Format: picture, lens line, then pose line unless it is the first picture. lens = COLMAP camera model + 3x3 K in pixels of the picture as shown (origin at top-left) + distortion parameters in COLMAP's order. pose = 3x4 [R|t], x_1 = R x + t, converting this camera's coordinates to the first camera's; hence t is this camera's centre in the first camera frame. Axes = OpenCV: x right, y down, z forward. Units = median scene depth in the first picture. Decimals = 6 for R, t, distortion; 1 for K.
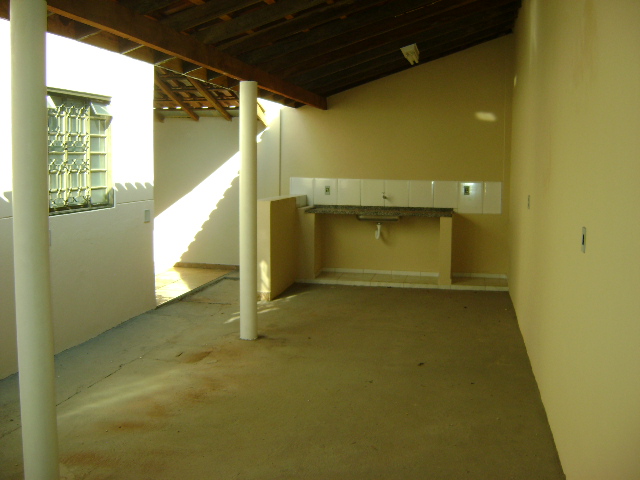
lens RADIAL K [[669.8, 0, 320.7], [0, 669.8, 237.0], [0, 0, 1]] dist [-0.102698, 0.000000]
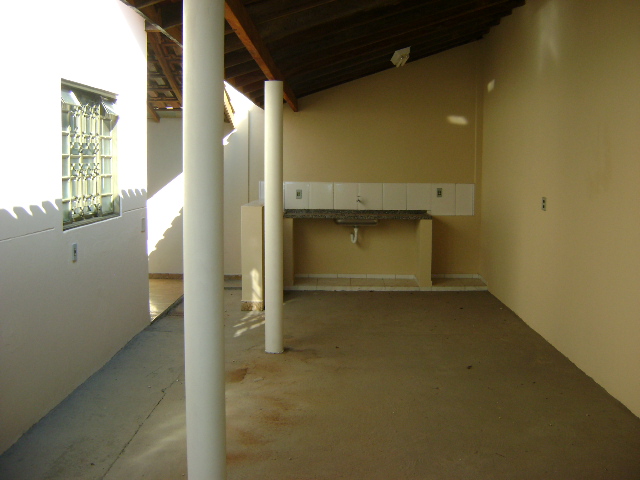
lens RADIAL K [[669.8, 0, 319.7], [0, 669.8, 242.7], [0, 0, 1]] dist [-0.102698, 0.000000]
pose [[0.979657, -0.026014, 0.198987, -0.172021], [0.024985, 0.999658, 0.007683, -0.006579], [-0.199119, -0.002555, 0.979972, 0.041971]]
